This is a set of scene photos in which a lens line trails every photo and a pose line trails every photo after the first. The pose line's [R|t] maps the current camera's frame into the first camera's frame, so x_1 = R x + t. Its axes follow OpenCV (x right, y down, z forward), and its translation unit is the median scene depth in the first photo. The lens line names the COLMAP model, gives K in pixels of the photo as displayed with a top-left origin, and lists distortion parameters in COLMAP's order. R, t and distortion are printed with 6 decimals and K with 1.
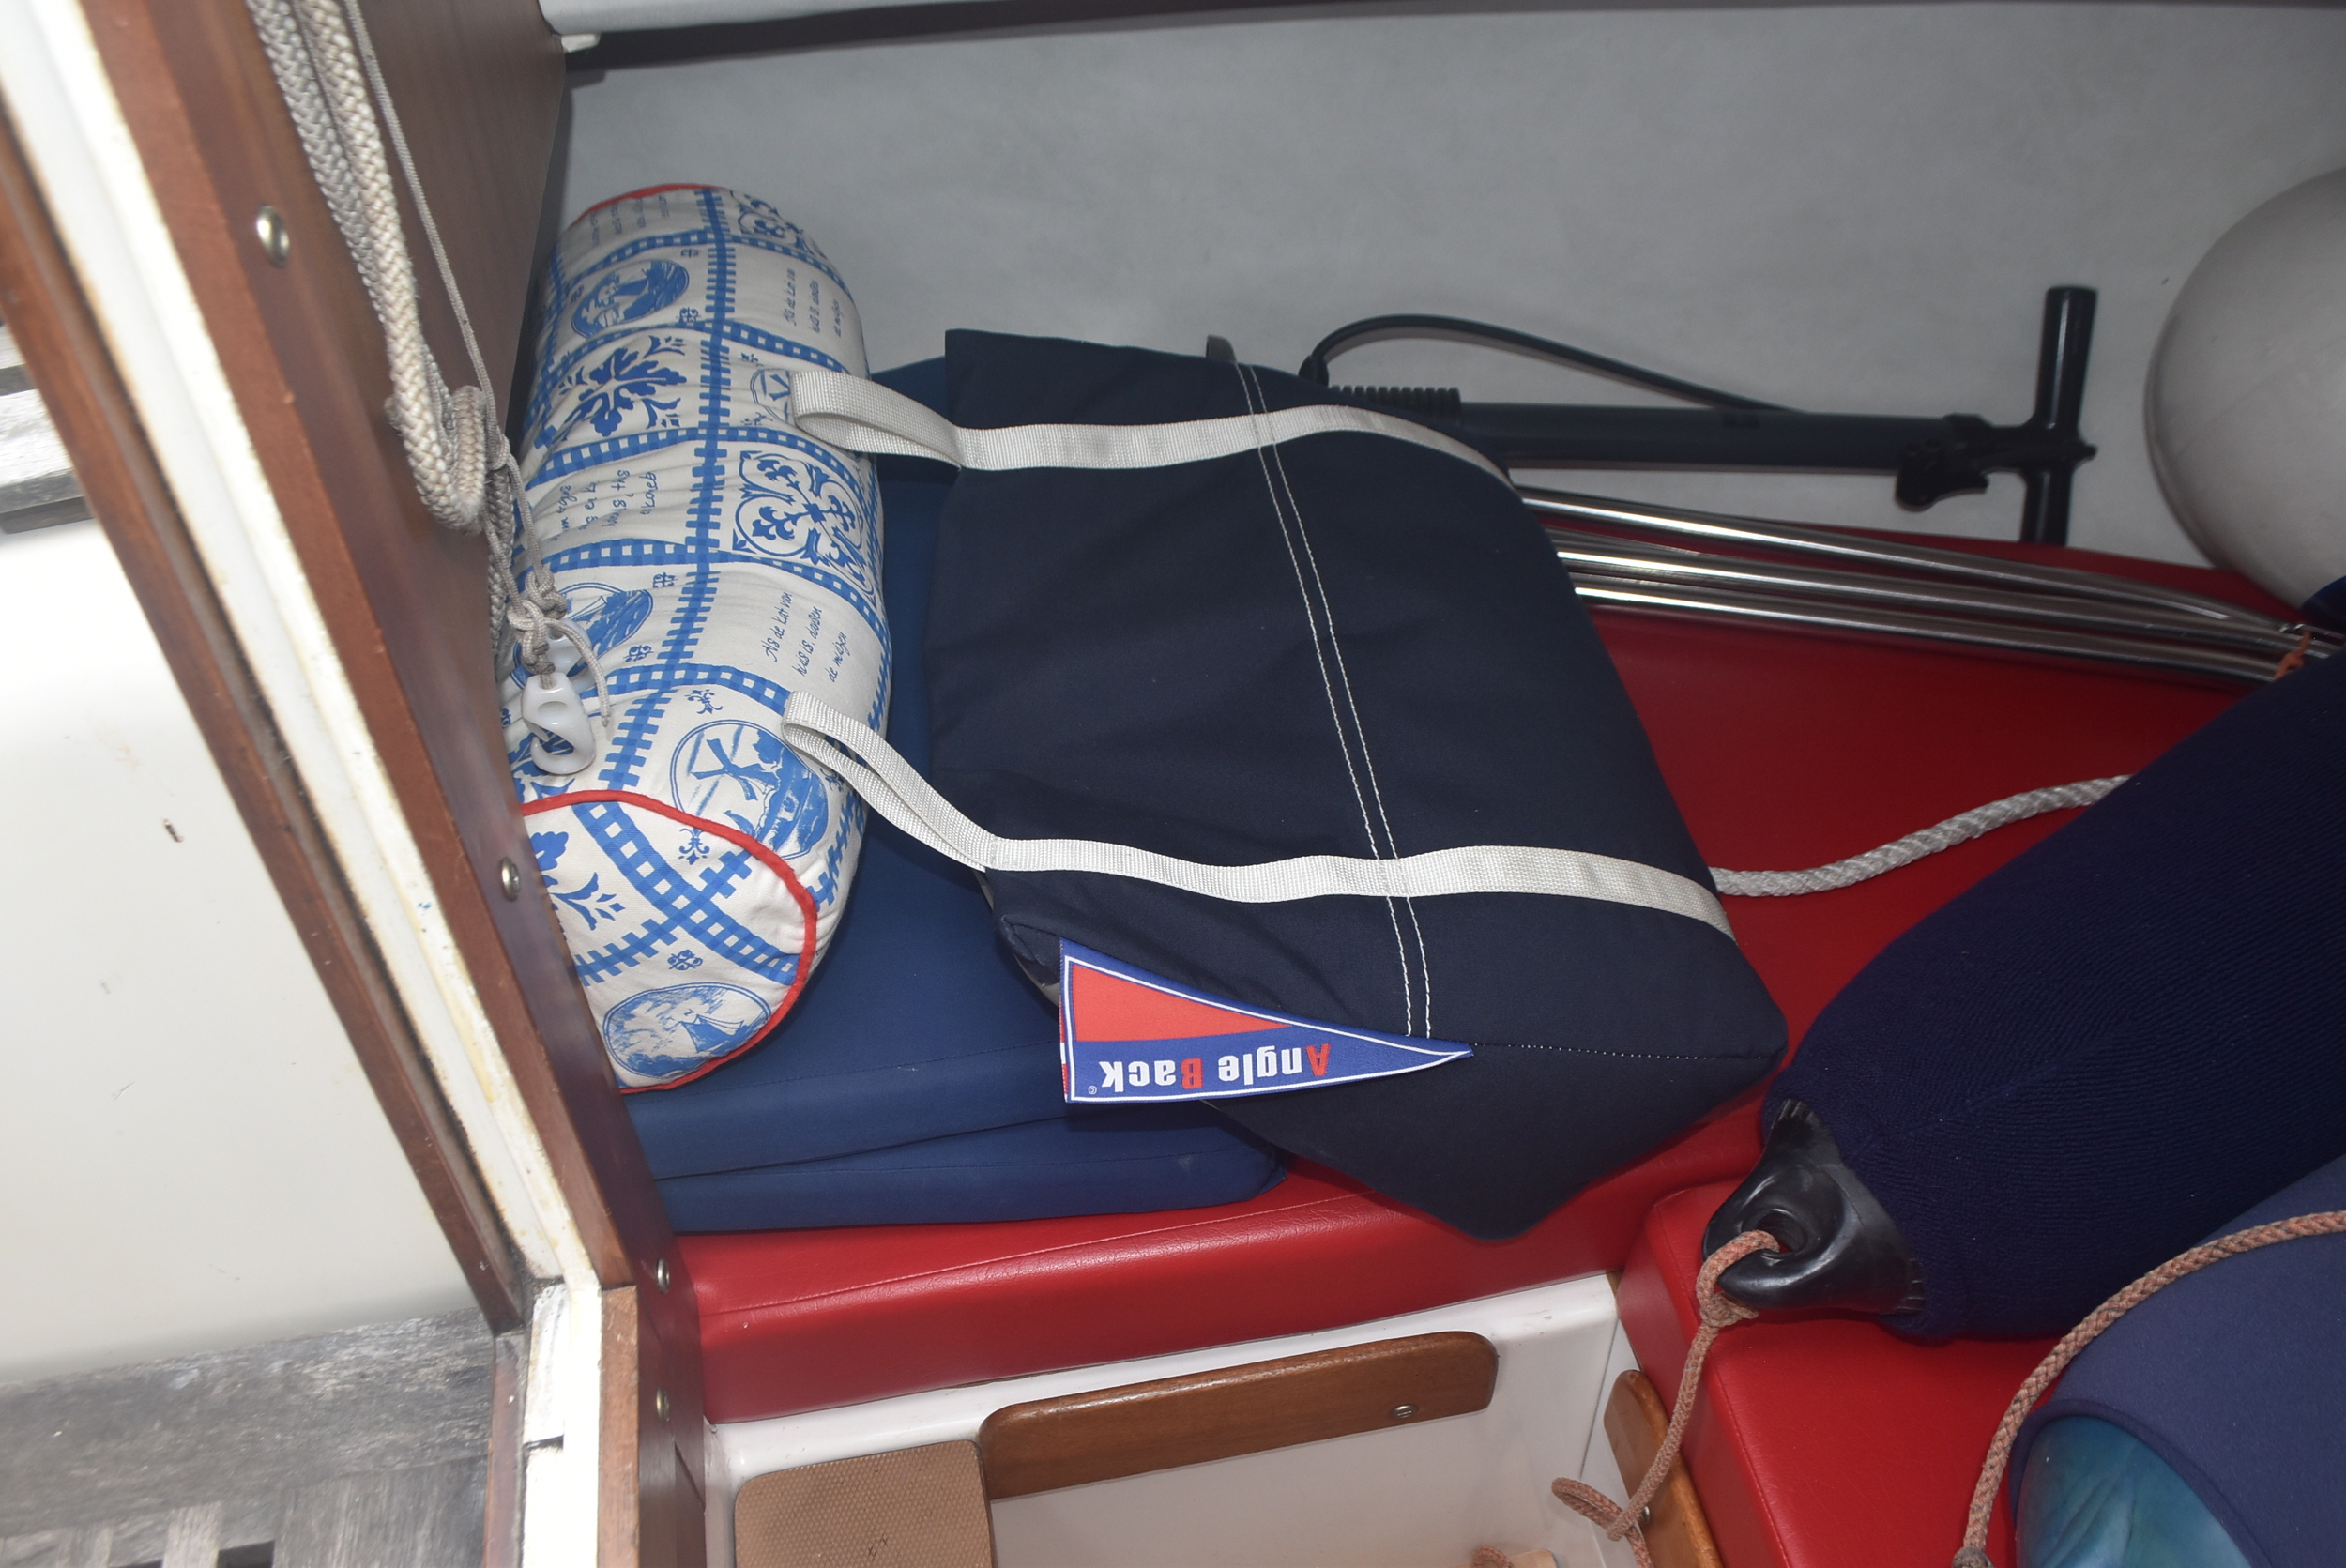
lens RADIAL K [[1878.0, 0, 1140.7], [0, 1878.0, 853.2], [0, 0, 1]] dist [-0.079674, 0.004112]
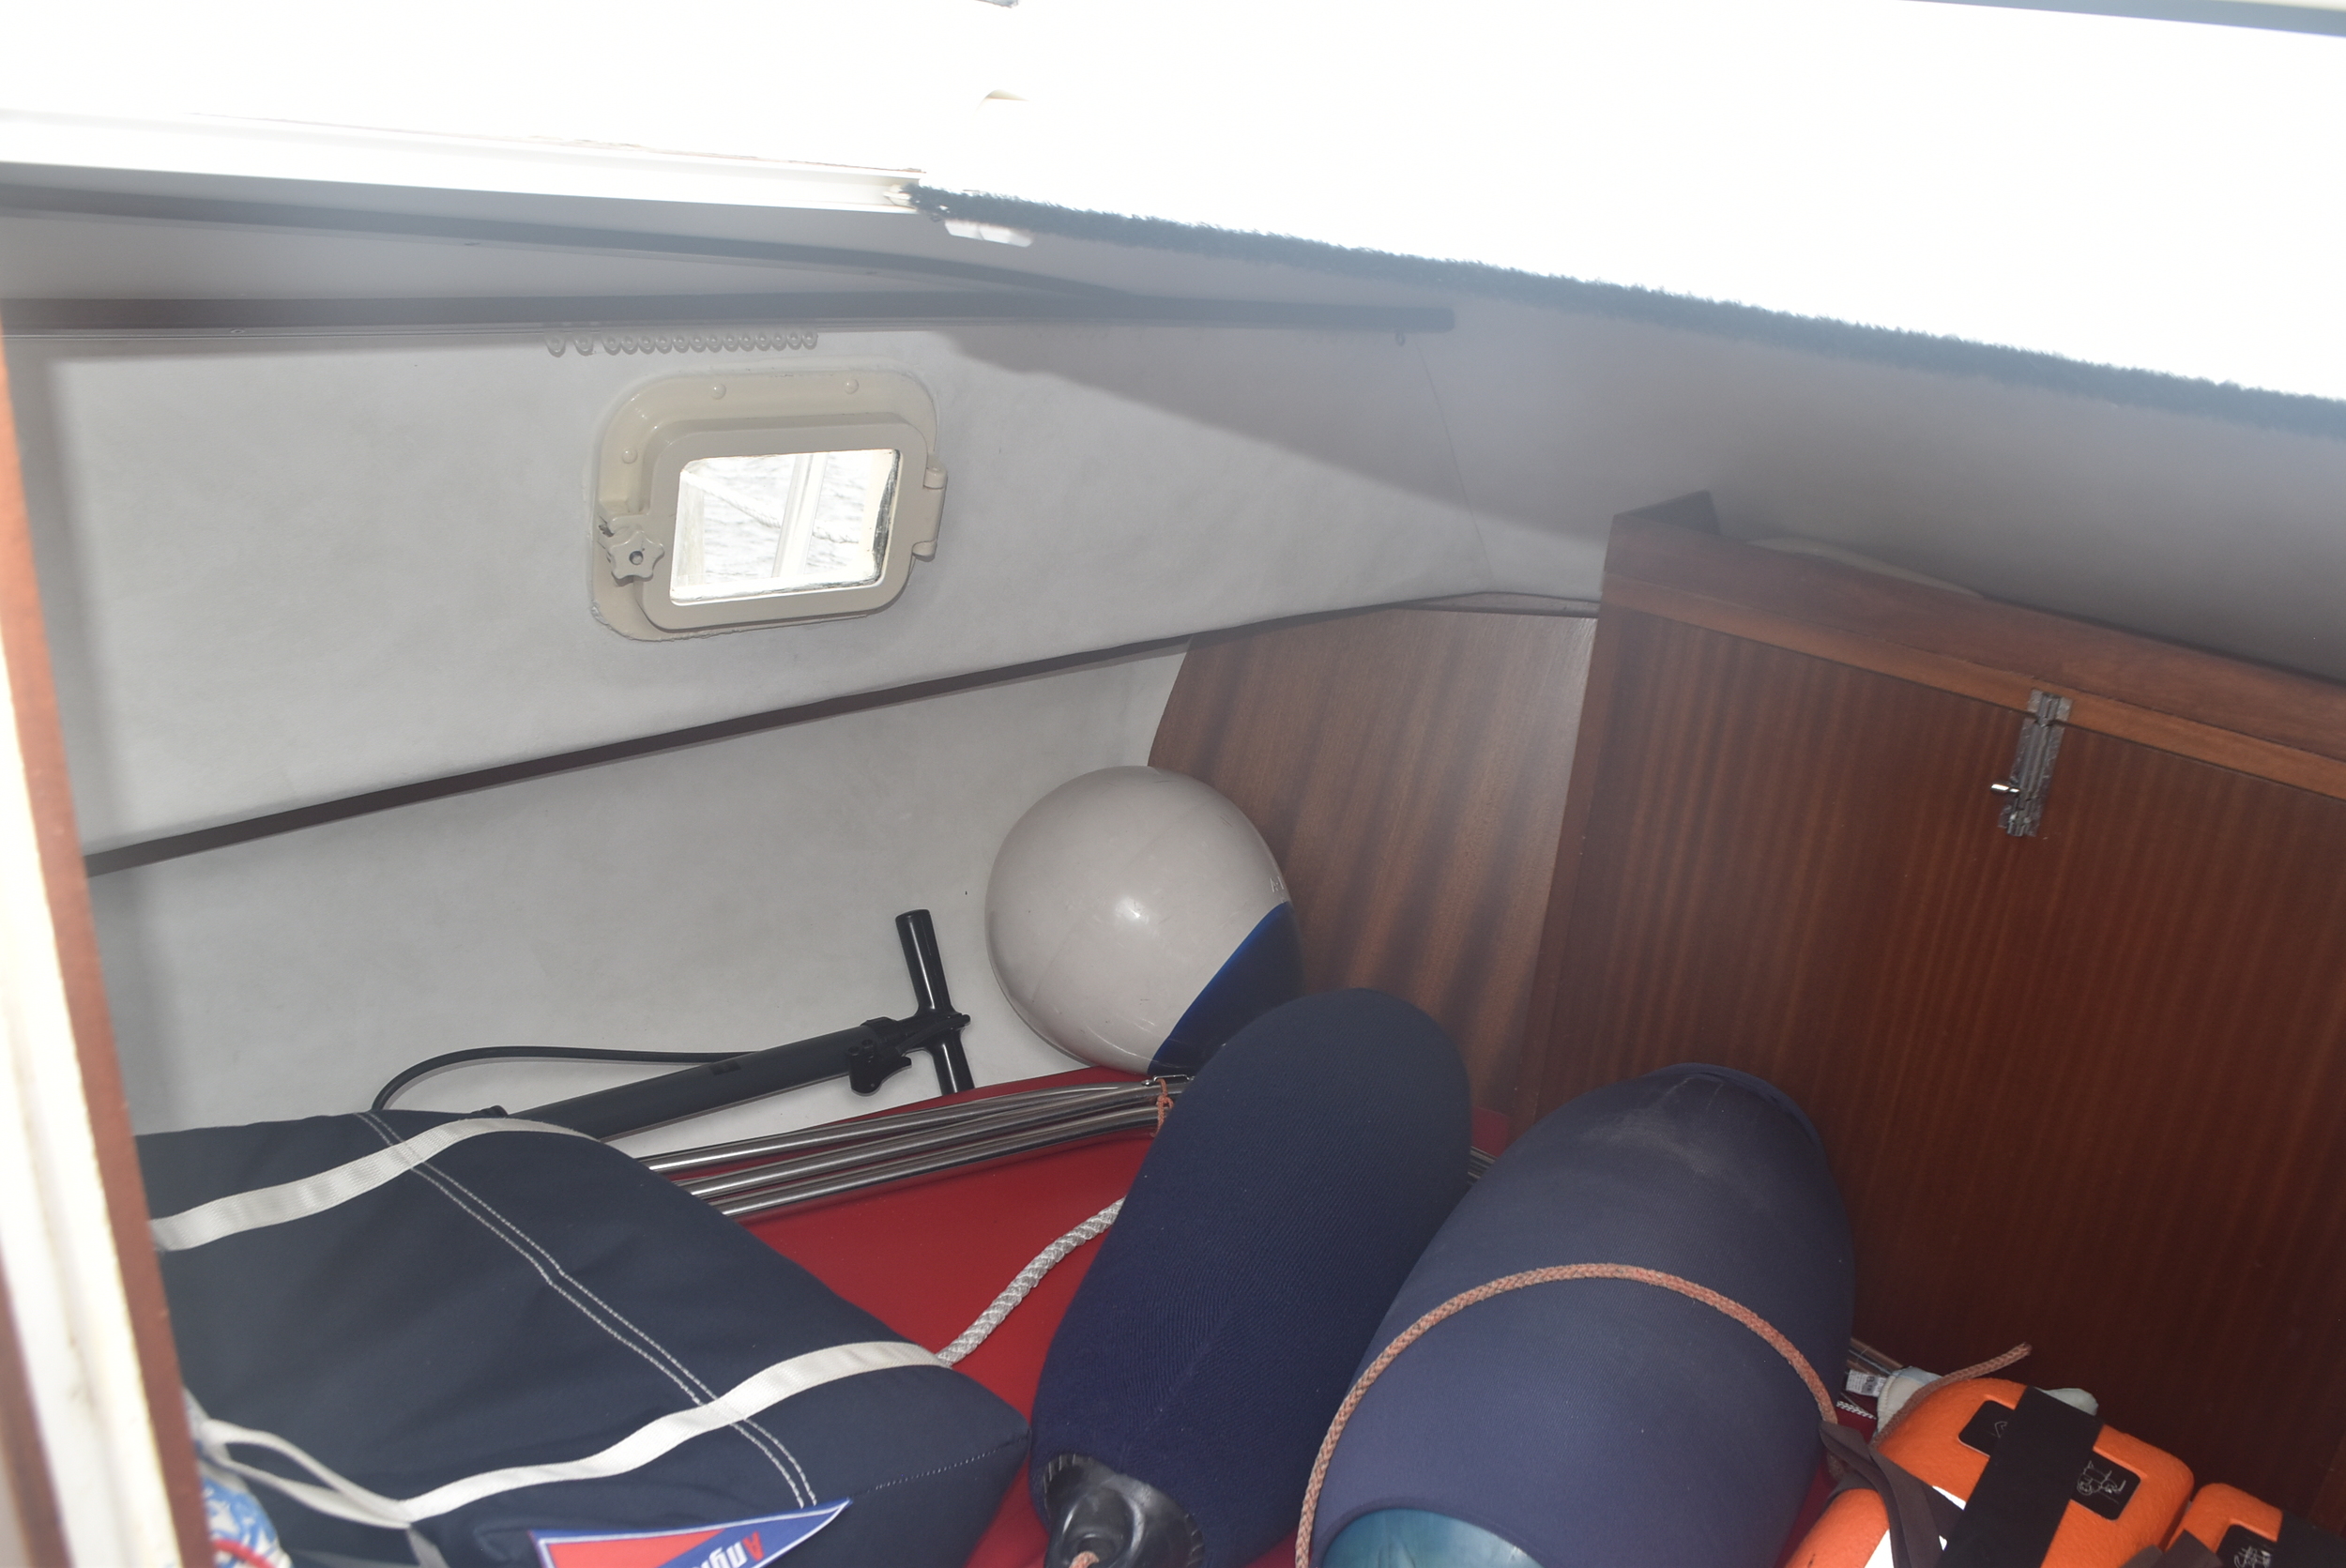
lens RADIAL K [[1833.1, 0, 1173.0], [0, 1833.1, 784.0], [0, 0, 1]] dist [-0.058971, 0.006663]
pose [[0.746589, -0.155624, 0.646828, -0.268958], [0.418211, 0.865920, -0.274376, 0.081225], [-0.517402, 0.475356, 0.711570, -0.154172]]
